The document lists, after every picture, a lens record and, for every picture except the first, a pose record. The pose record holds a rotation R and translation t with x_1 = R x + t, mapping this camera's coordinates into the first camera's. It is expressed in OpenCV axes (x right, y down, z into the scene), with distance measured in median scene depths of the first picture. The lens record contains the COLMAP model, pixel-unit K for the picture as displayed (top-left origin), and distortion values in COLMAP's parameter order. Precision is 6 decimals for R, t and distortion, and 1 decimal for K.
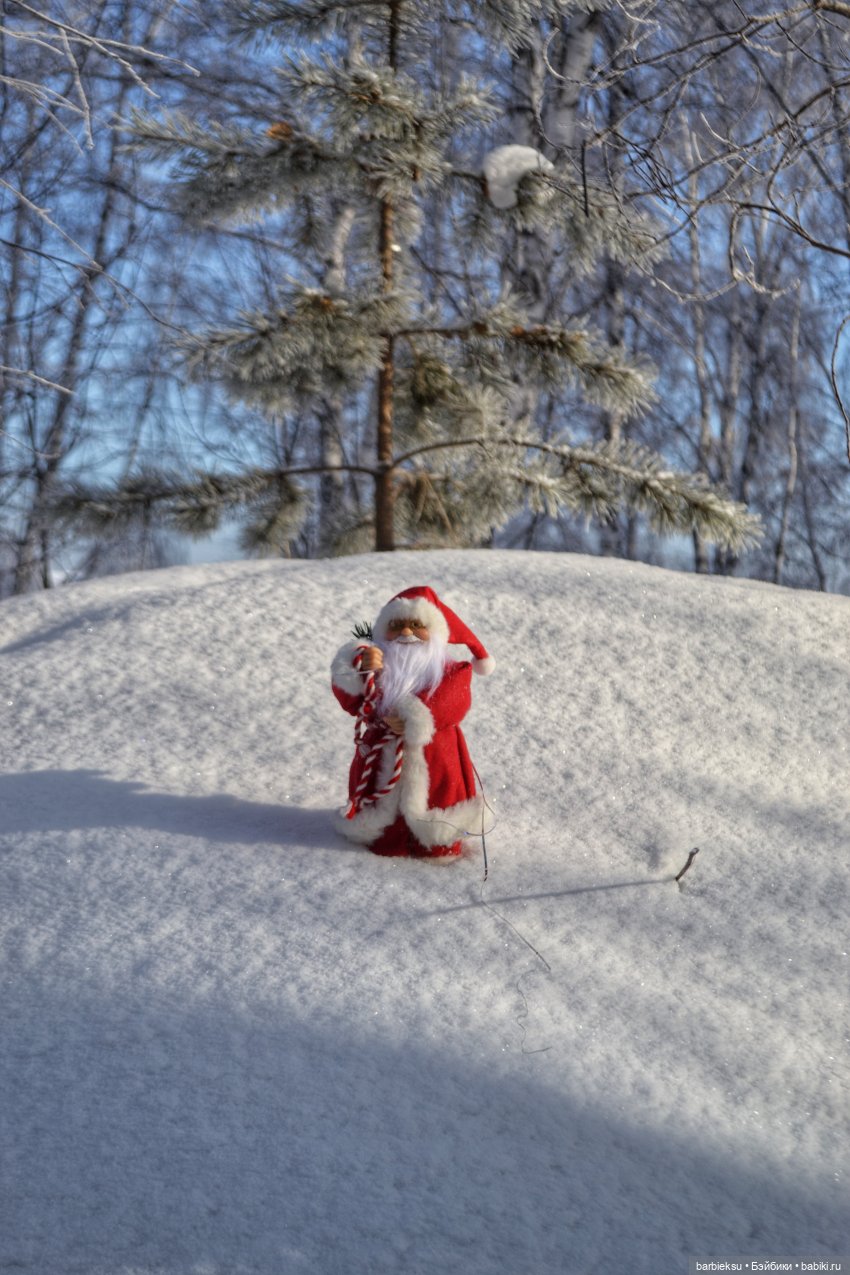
lens RADIAL K [[1978.9, 0, 425.0], [0, 1978.9, 637.5], [0, 0, 1]] dist [-0.020293, -0.012153]
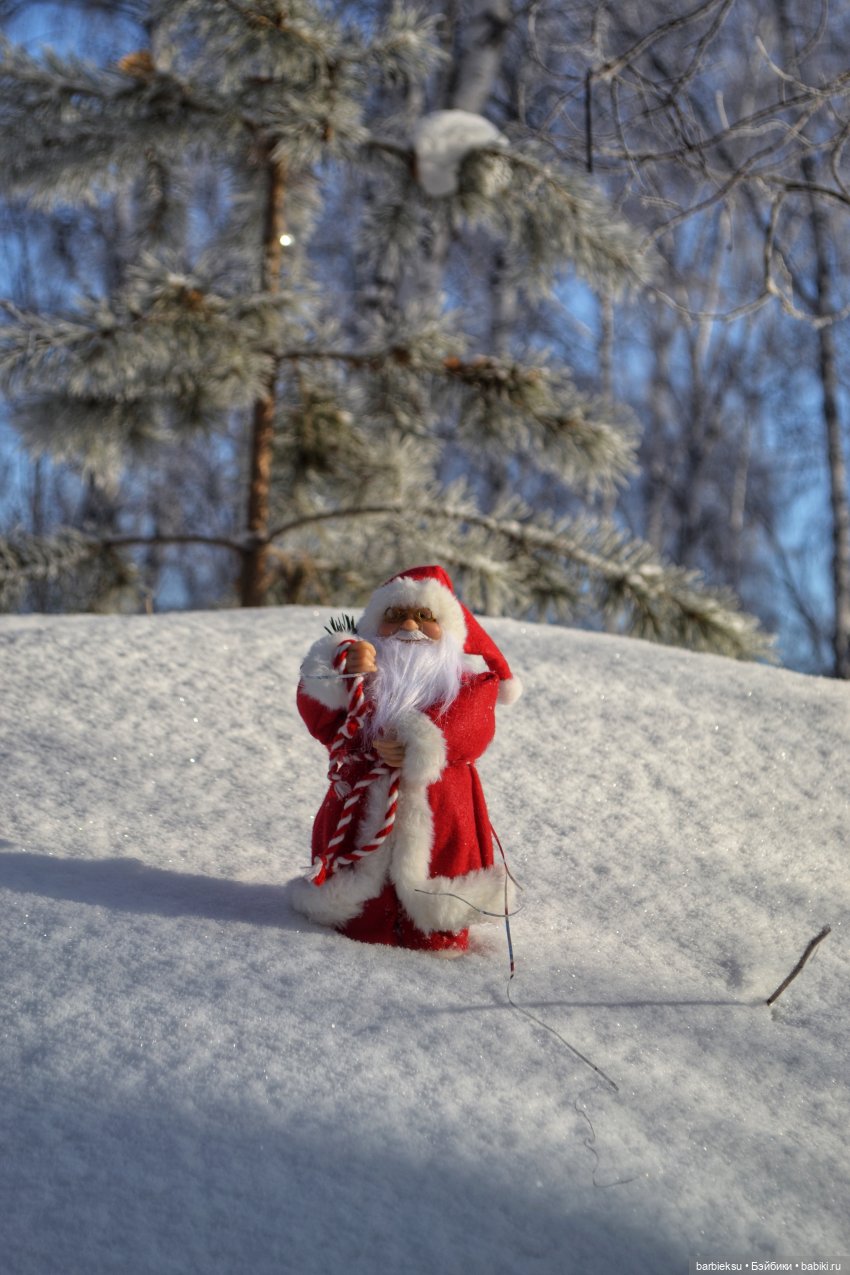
lens RADIAL K [[2787.2, 0, 425.0], [0, 2787.2, 637.5], [0, 0, 1]] dist [0.020585, 0.027346]
pose [[0.995787, 0.053317, 0.074596, -0.065171], [-0.046147, 0.994431, -0.094750, 0.079973], [-0.079232, 0.090908, 0.992702, 0.010618]]
